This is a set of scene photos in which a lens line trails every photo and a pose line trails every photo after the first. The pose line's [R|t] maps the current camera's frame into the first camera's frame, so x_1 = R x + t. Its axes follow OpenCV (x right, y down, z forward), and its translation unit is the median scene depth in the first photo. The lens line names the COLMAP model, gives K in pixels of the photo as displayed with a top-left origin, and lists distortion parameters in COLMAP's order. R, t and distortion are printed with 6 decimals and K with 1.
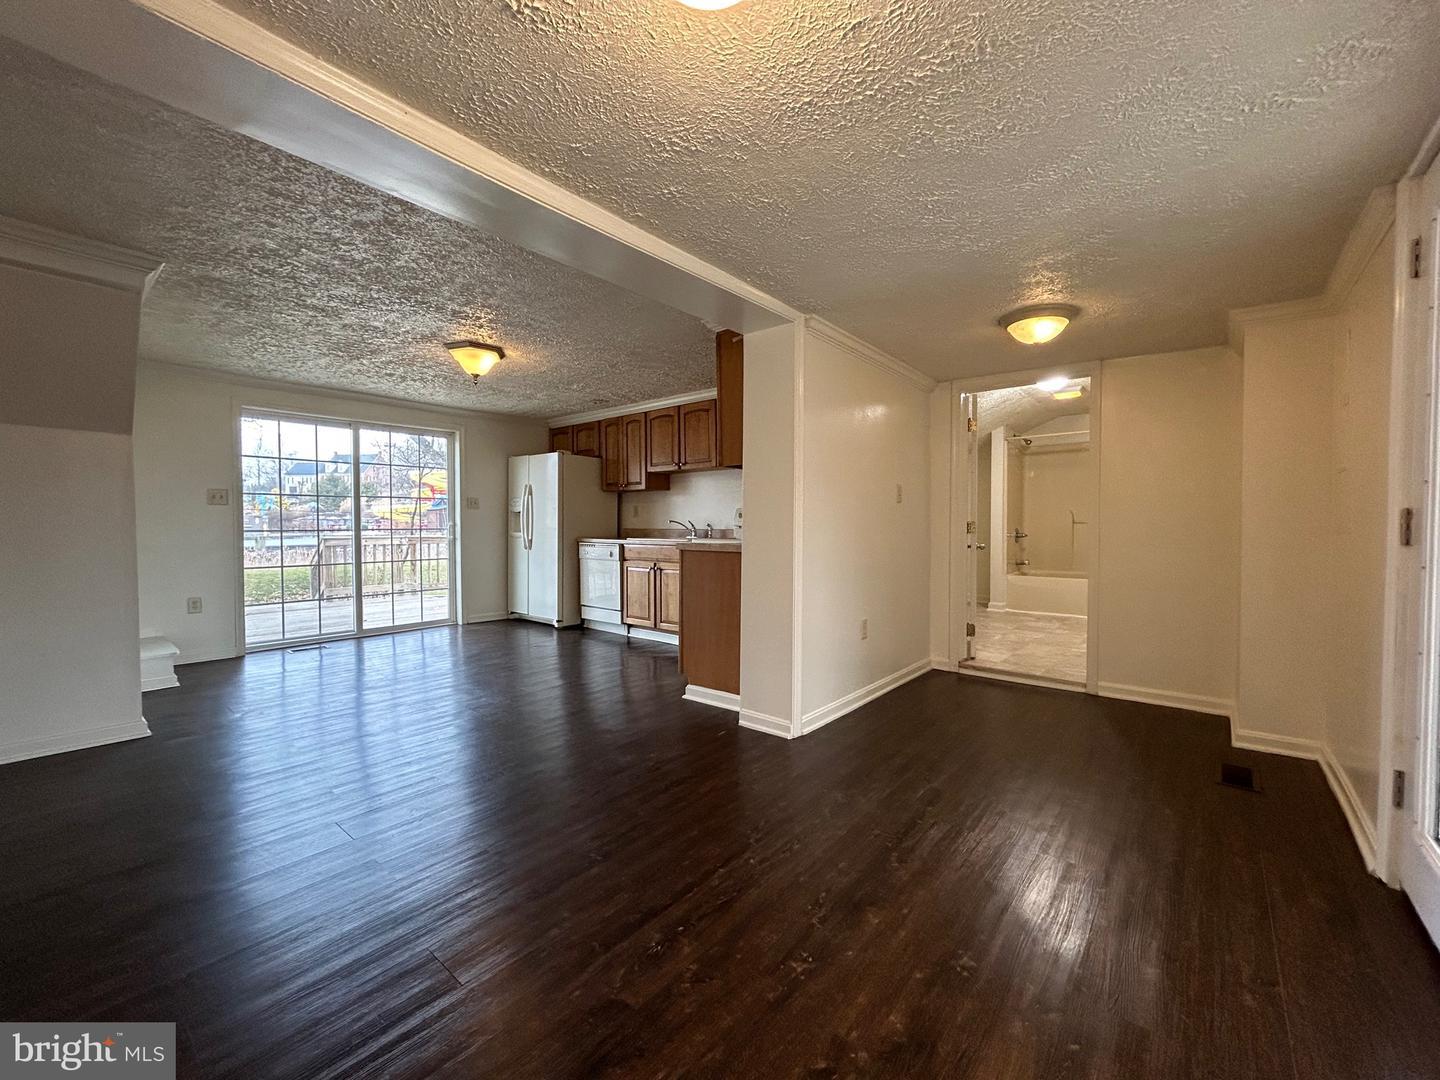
lens RADIAL K [[581.8, 0, 724.0], [0, 581.8, 539.5], [0, 0, 1]] dist [0.002400, 0.000214]
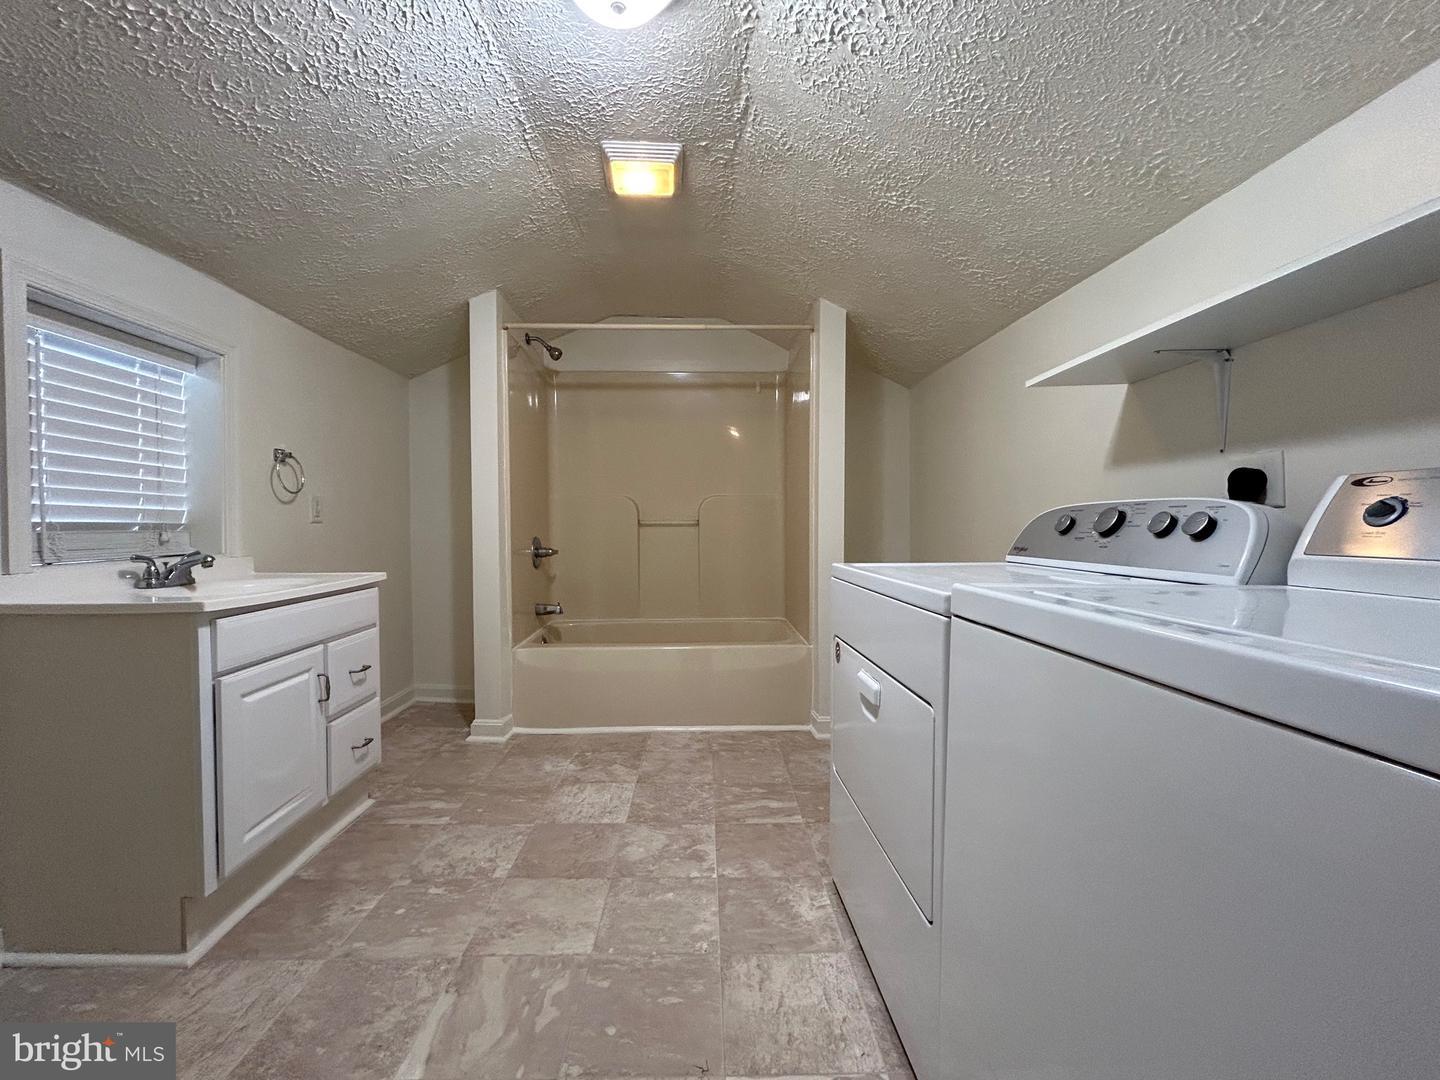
lens RADIAL K [[581.8, 0, 722.3], [0, 581.8, 538.3], [0, 0, 1]] dist [0.002400, 0.000214]
pose [[0.726541, -0.014830, 0.686963, 0.309719], [0.017265, 0.999845, 0.003324, -0.015841], [-0.686906, 0.009445, 0.726685, 0.597402]]
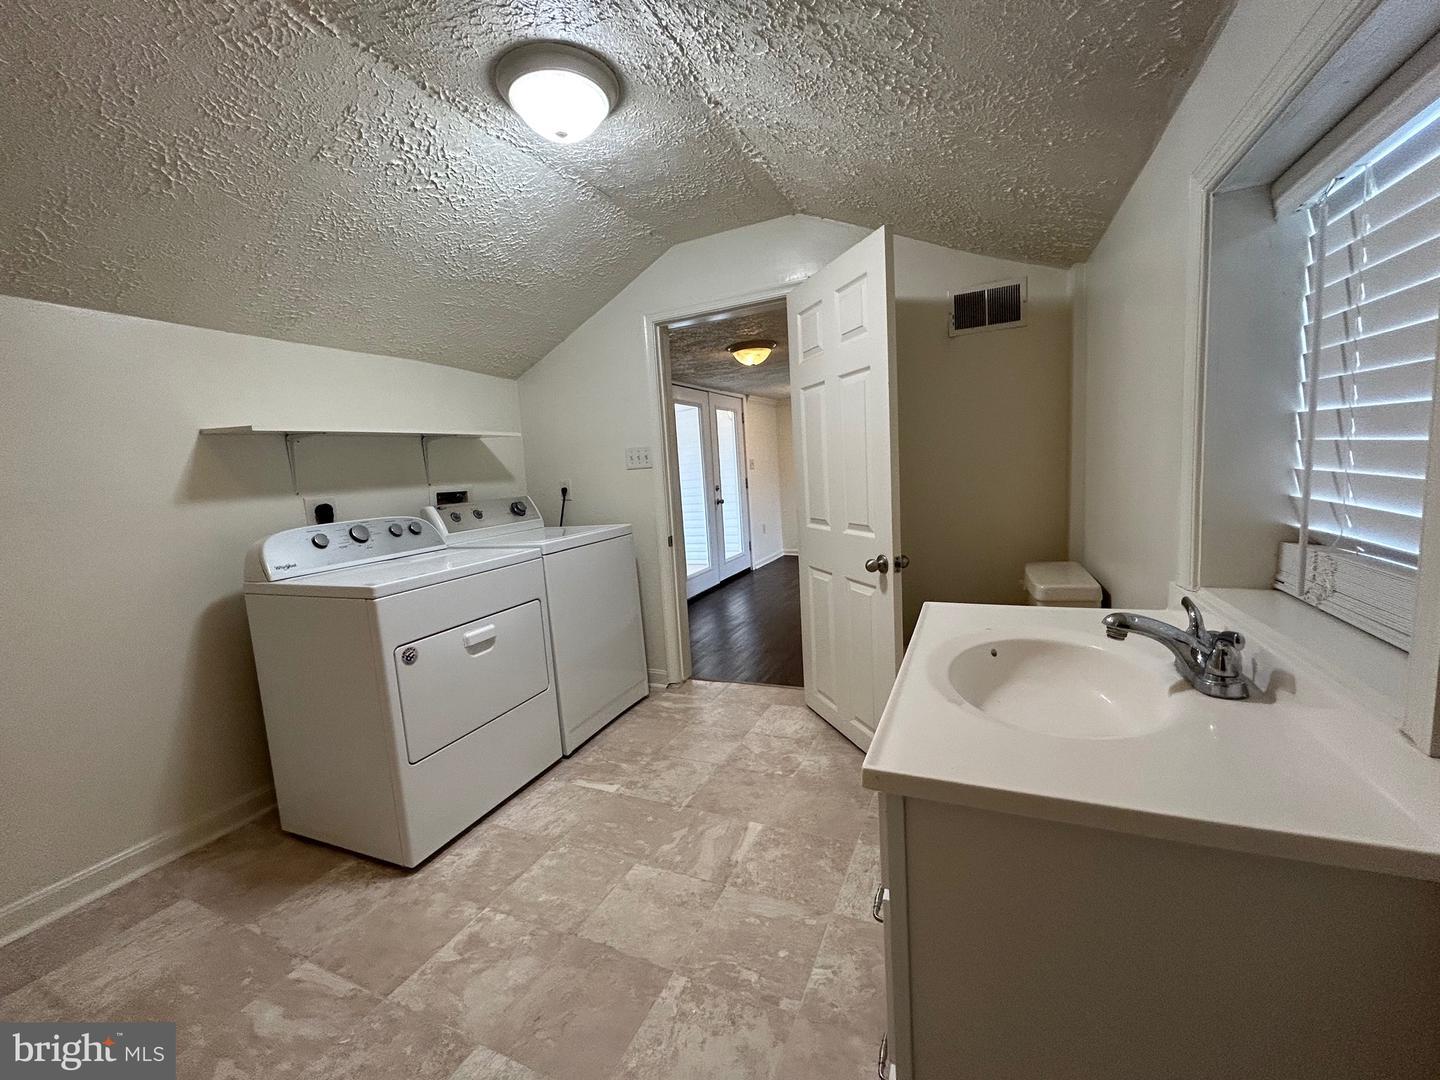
lens RADIAL K [[581.8, 0, 719.2], [0, 581.8, 539.6], [0, 0, 1]] dist [0.002400, 0.000214]
pose [[-0.956317, 0.101717, -0.274064, 0.515898], [0.062469, 0.986963, 0.148327, -0.073099], [0.285579, 0.124727, -0.950204, 1.290021]]
